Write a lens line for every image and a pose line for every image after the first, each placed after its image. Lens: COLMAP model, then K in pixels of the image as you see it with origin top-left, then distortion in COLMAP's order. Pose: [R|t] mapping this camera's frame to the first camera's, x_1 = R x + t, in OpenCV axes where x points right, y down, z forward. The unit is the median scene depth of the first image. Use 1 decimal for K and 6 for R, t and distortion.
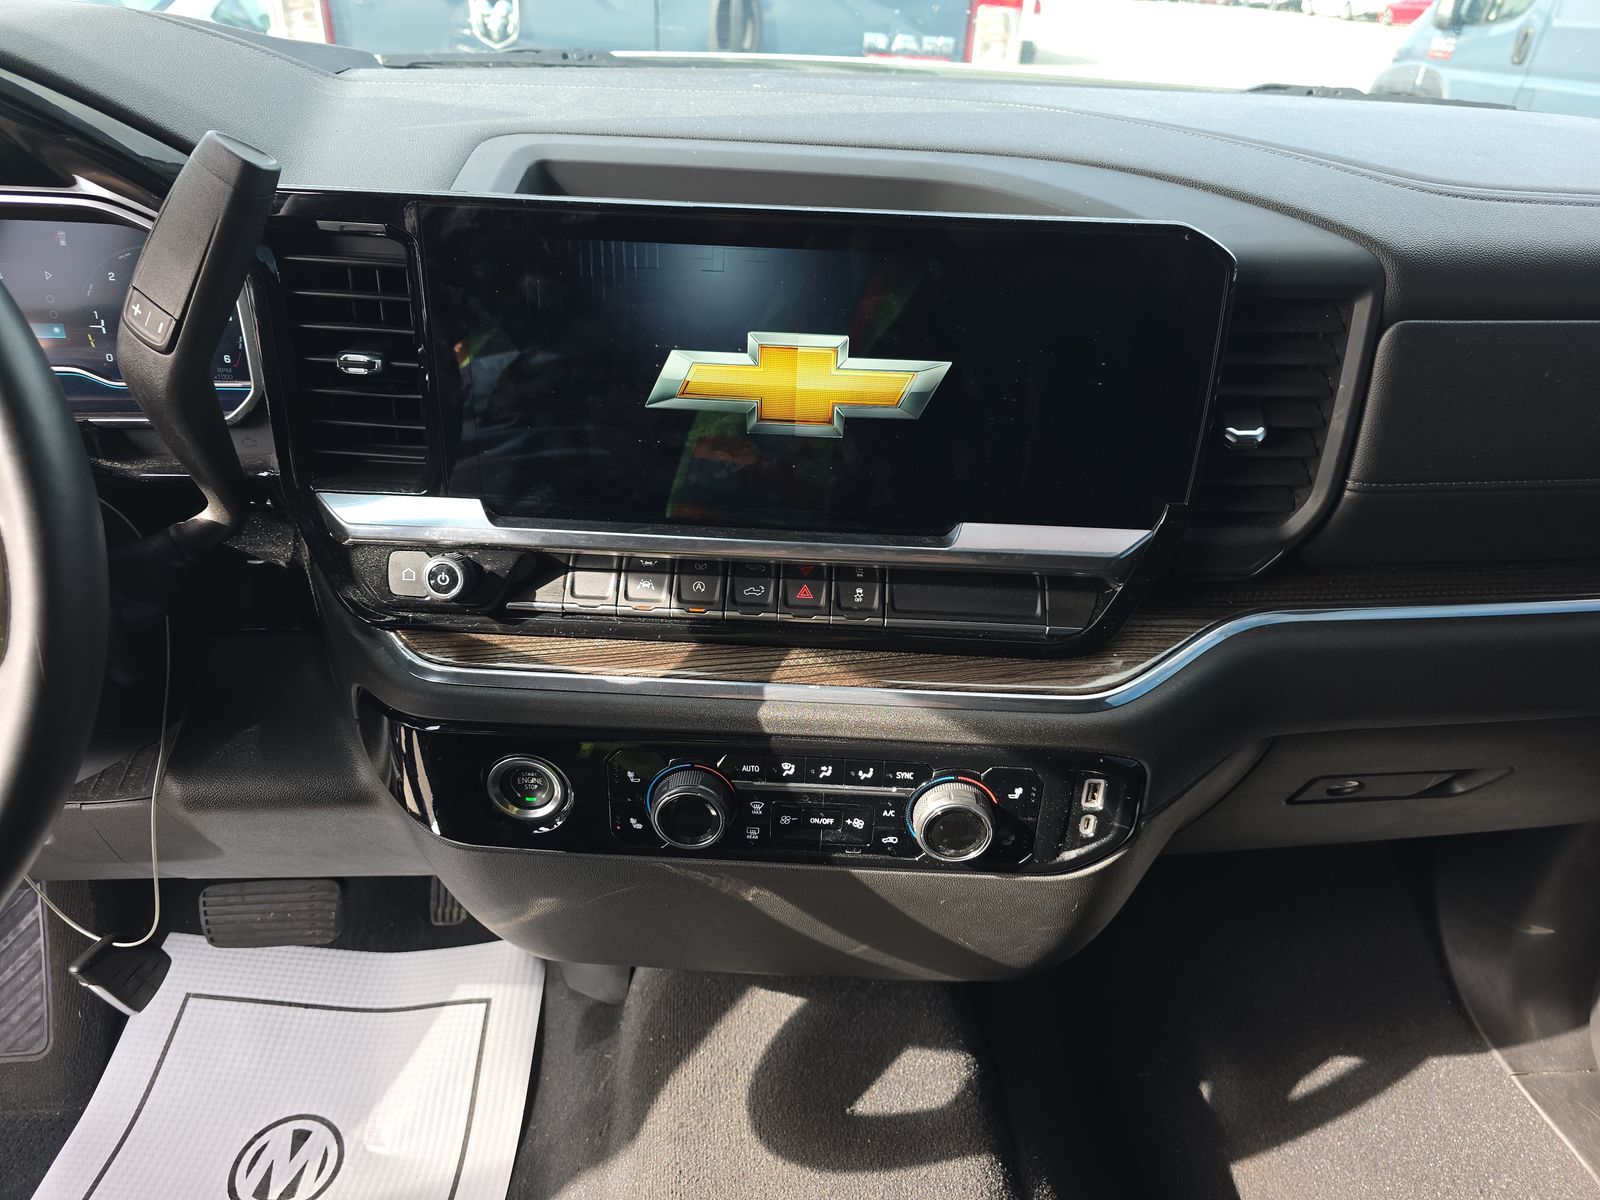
lens RADIAL K [[1044.5, 0, 800.0], [0, 1044.5, 600.0], [0, 0, 1]] dist [0.095005, -0.086358]
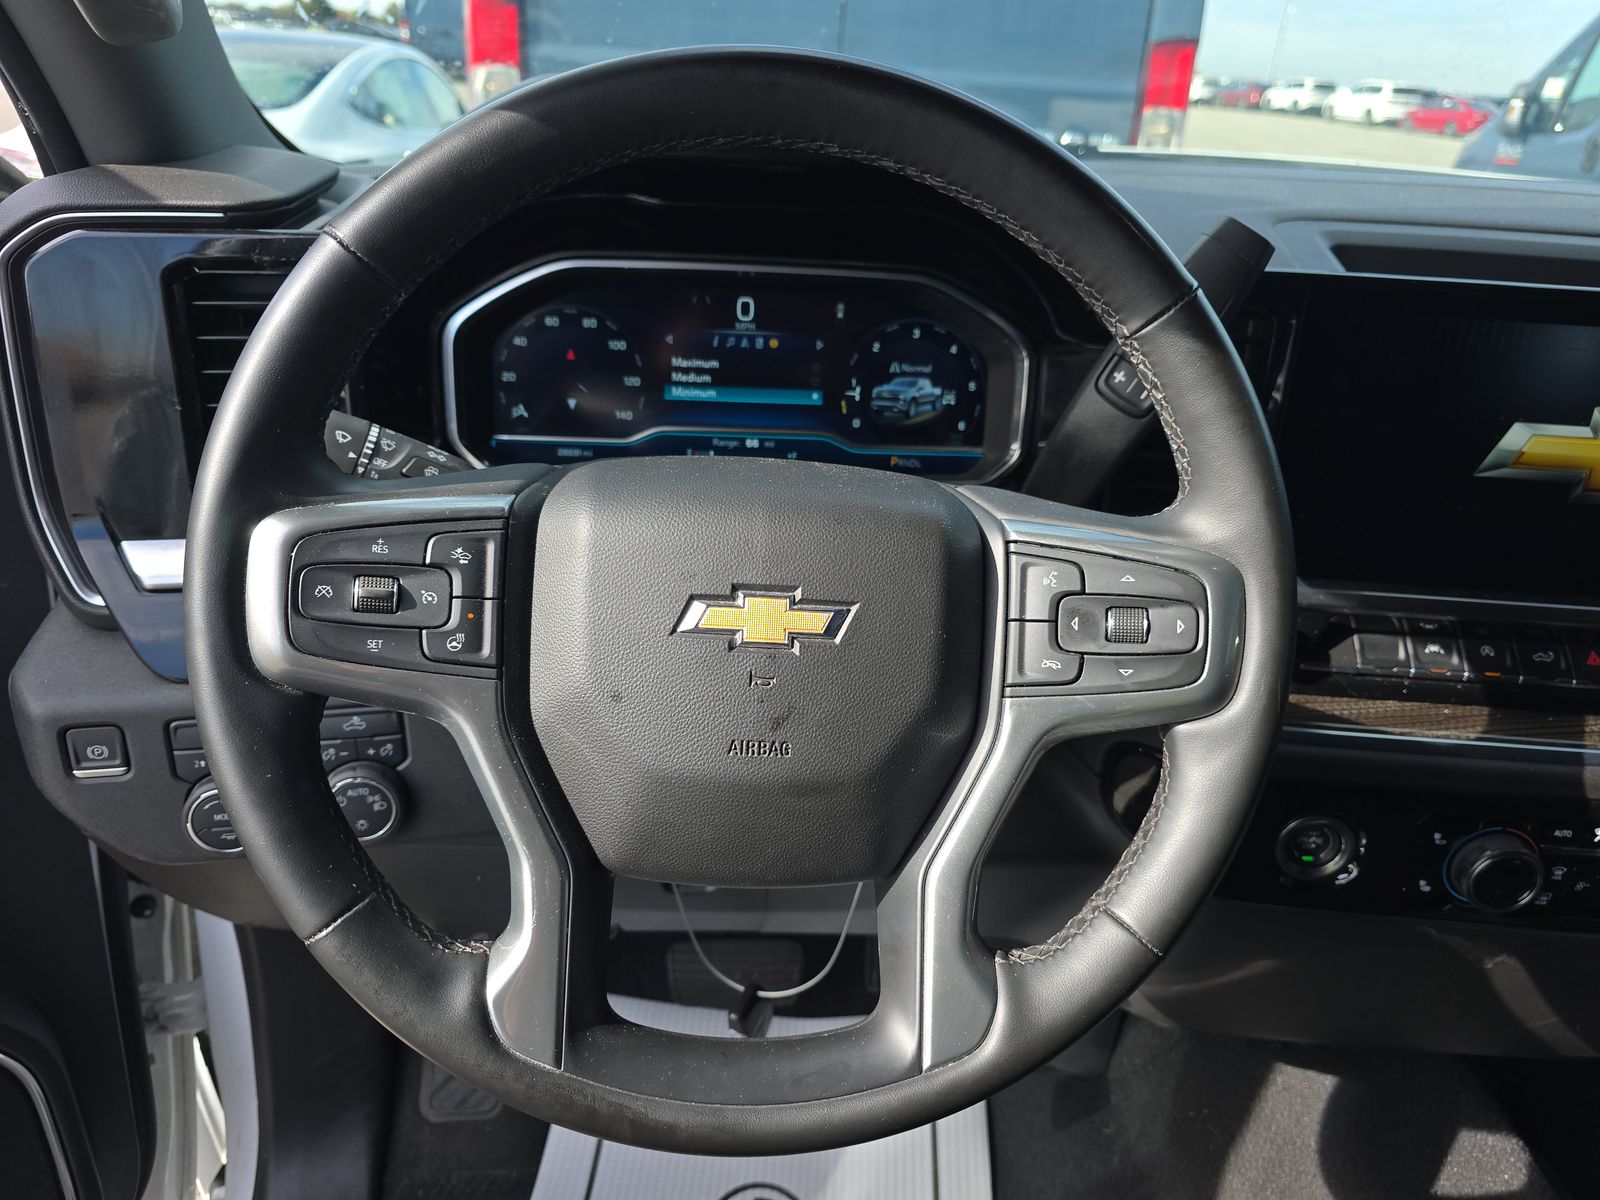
lens RADIAL K [[1070.2, 0, 810.0], [0, 1070.2, 596.5], [0, 0, 1]] dist [0.007194, -0.002133]
pose [[0.999739, 0.022824, -0.000941, -0.739502], [-0.022830, 0.996975, -0.074294, 0.026269], [-0.000758, 0.074296, 0.997236, -0.042035]]
